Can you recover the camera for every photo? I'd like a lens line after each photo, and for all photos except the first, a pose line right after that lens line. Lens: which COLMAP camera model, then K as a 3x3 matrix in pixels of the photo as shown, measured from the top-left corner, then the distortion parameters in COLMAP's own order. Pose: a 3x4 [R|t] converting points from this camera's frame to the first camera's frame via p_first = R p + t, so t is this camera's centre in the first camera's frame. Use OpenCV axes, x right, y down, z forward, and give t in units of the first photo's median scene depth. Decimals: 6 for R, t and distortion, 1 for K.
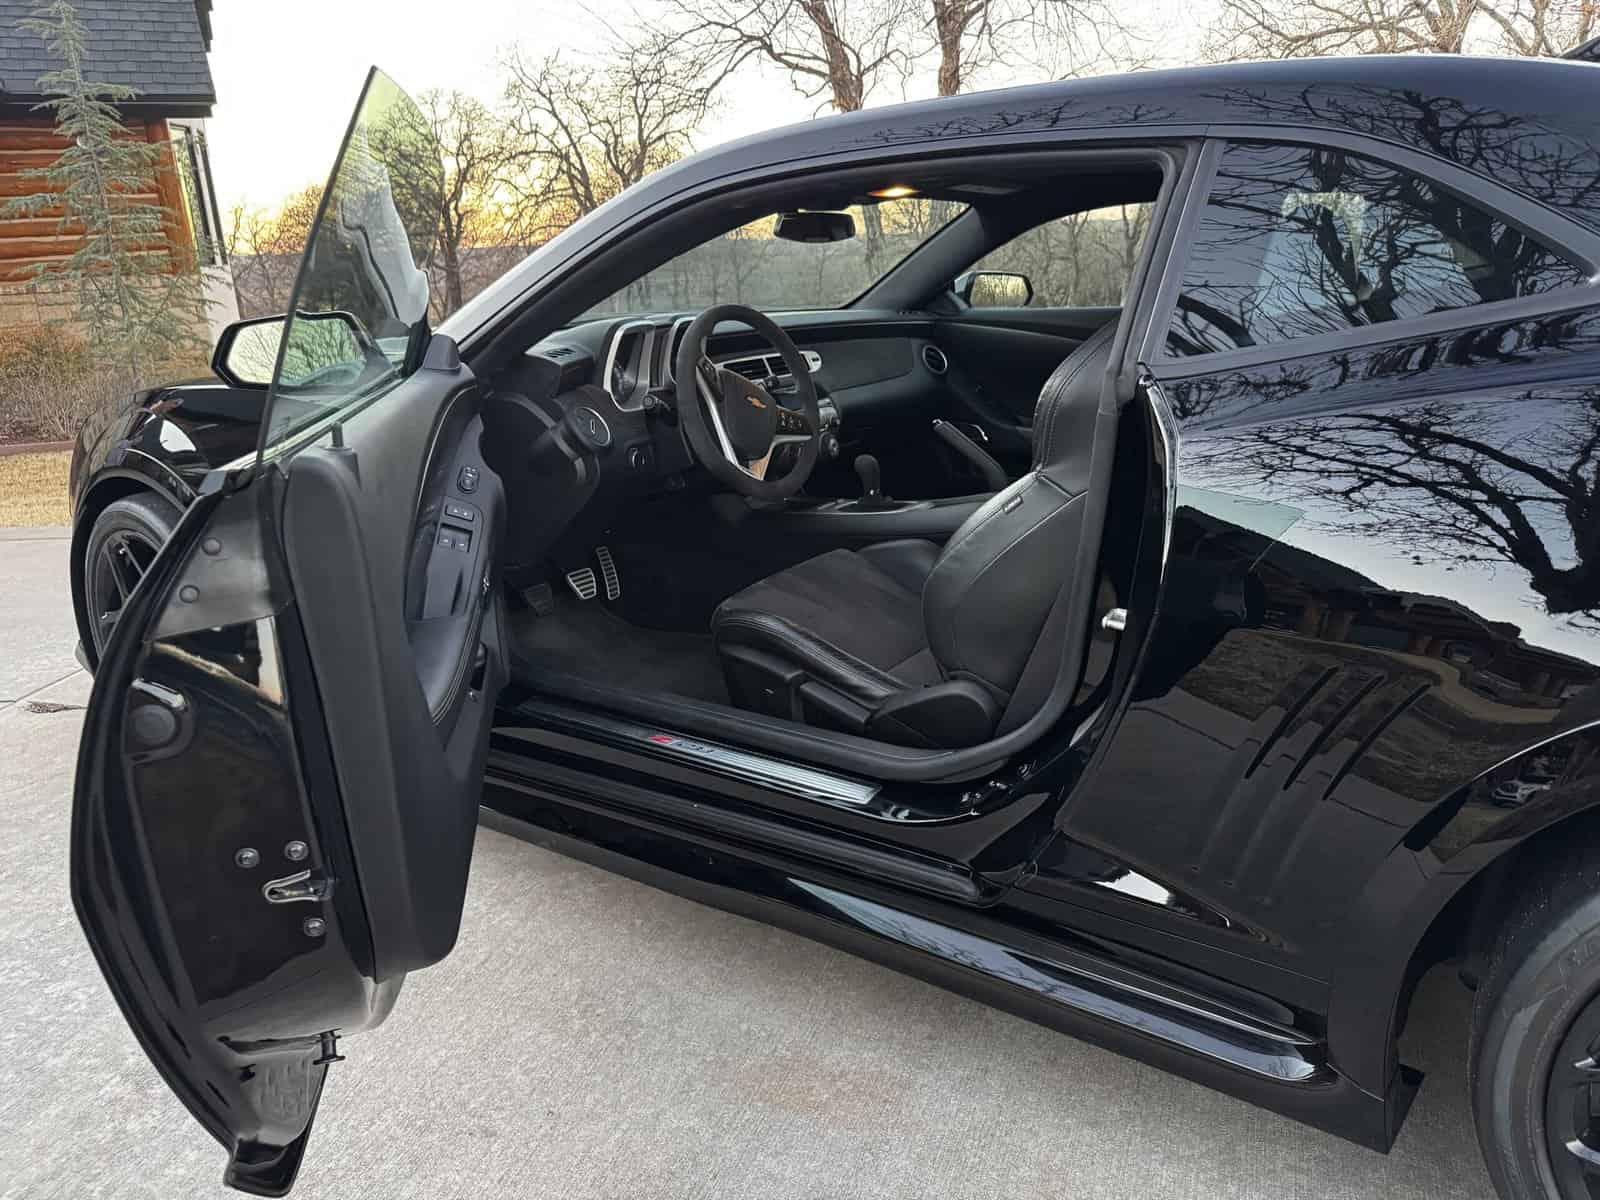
lens RADIAL K [[1136.2, 0, 790.4], [0, 1136.2, 611.7], [0, 0, 1]] dist [-0.002974, -0.021207]
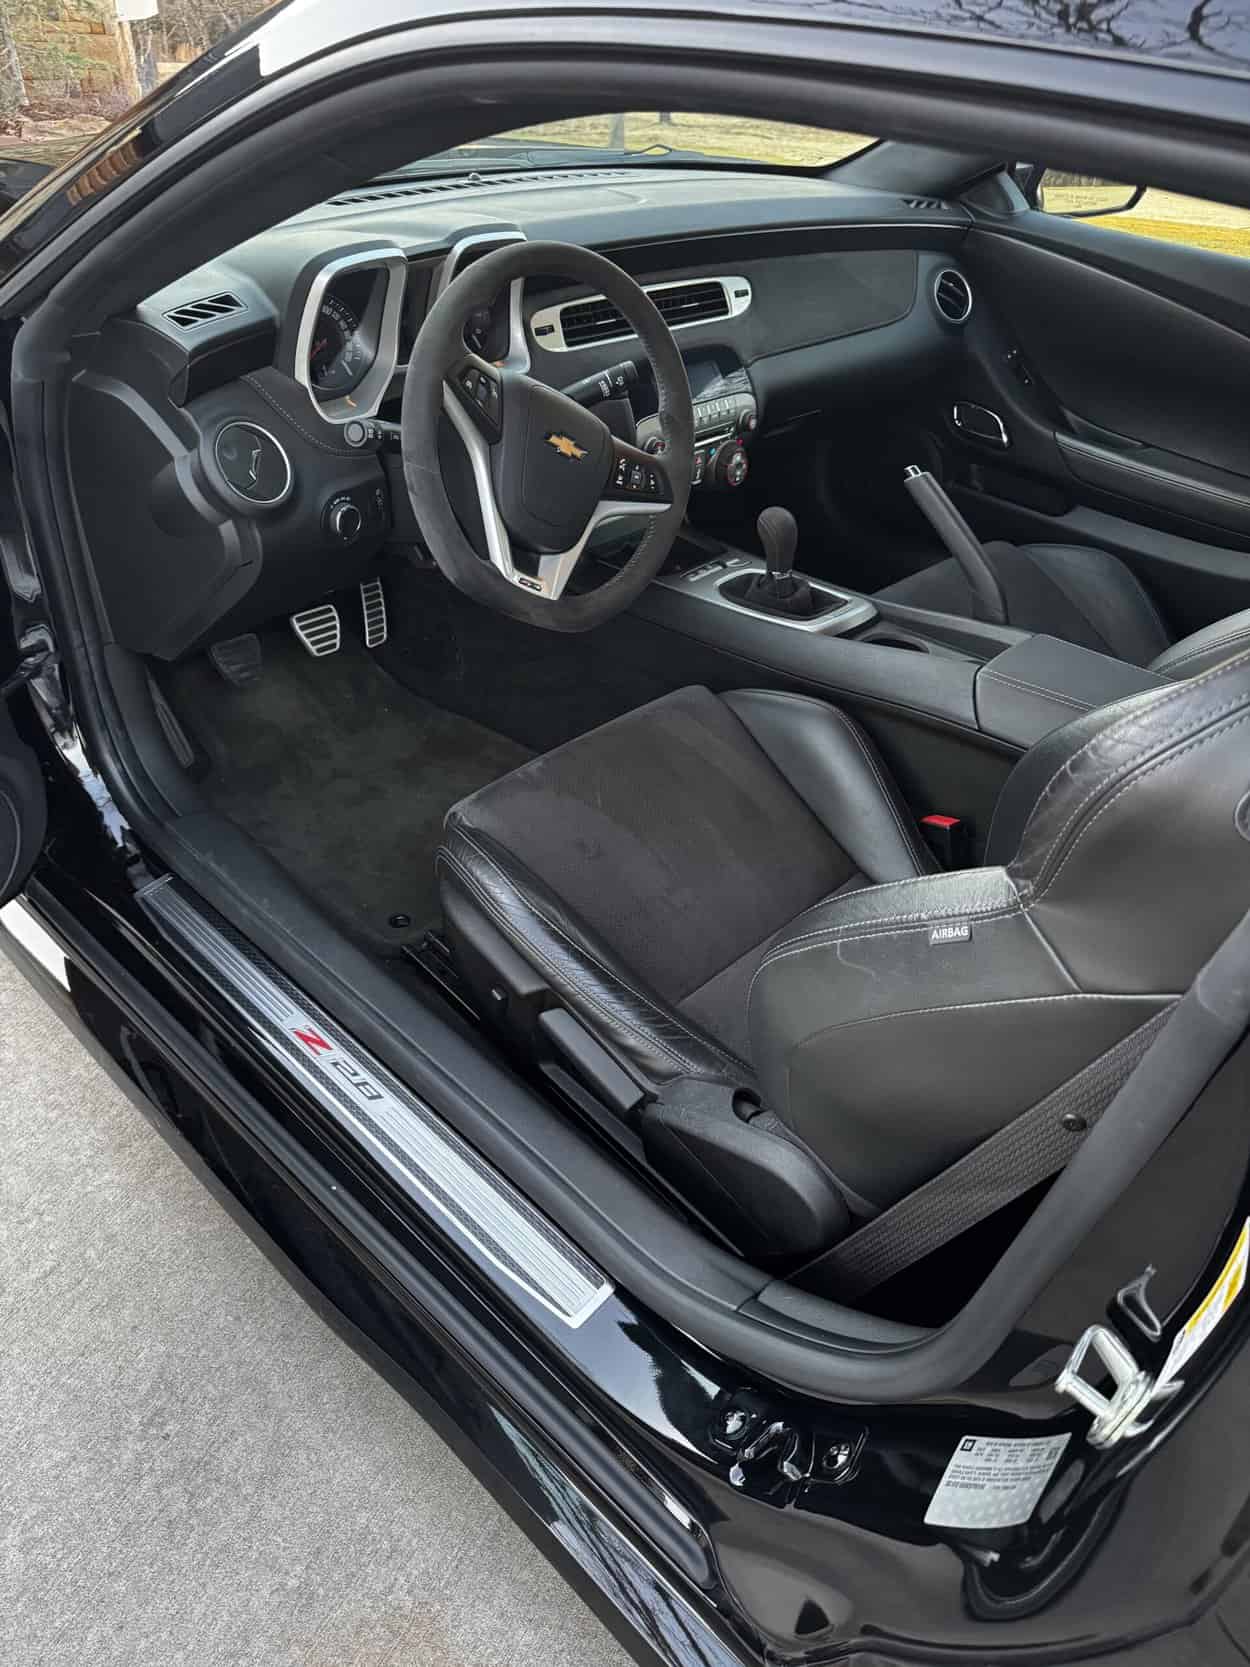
lens RADIAL K [[1180.9, 0, 623.8], [0, 1180.9, 855.5], [0, 0, 1]] dist [0.009841, -0.017507]
pose [[0.982040, 0.178731, -0.060434, 0.051945], [-0.145153, 0.920345, 0.363173, -0.169213], [0.120531, -0.347878, 0.929760, 0.323242]]
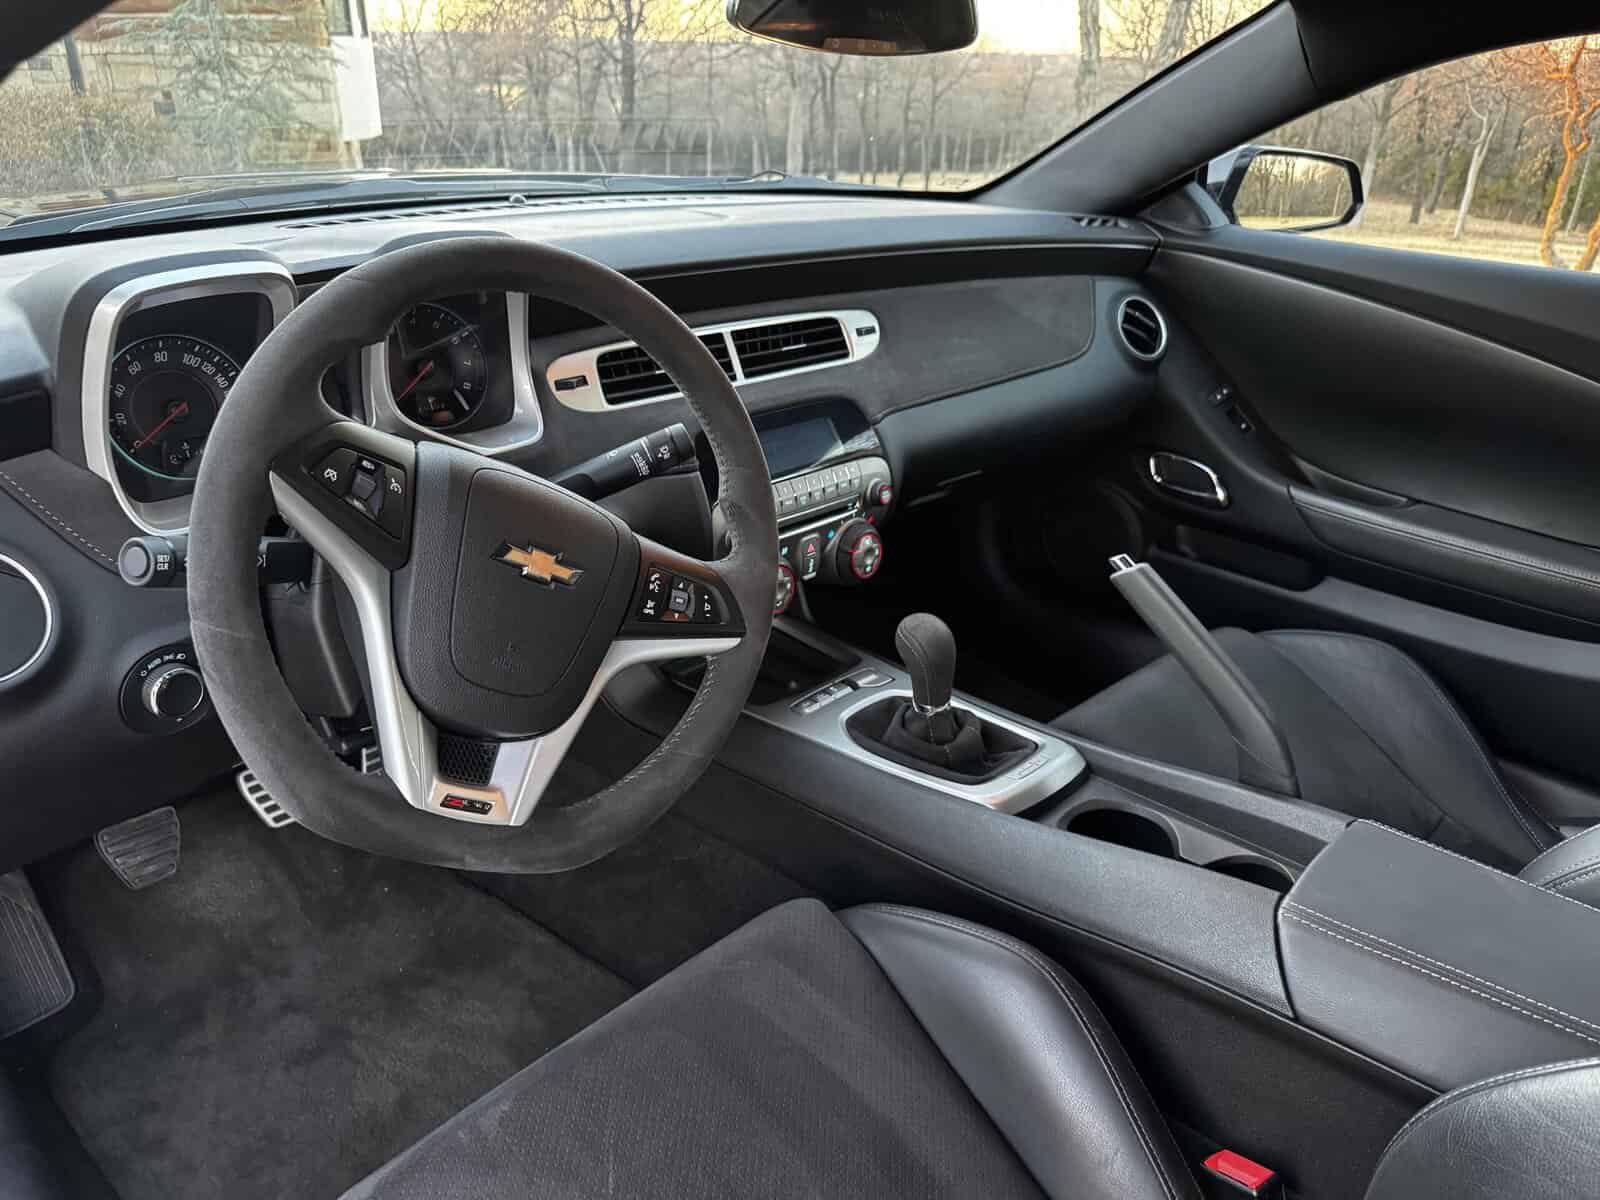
lens RADIAL K [[1133.4, 0, 777.6], [0, 1133.4, 582.0], [0, 0, 1]] dist [0.009841, -0.017507]
pose [[0.982021, 0.134442, -0.132518, 0.061009], [-0.117204, 0.984525, 0.130279, -0.181025], [0.147982, -0.112405, 0.982581, 0.553586]]
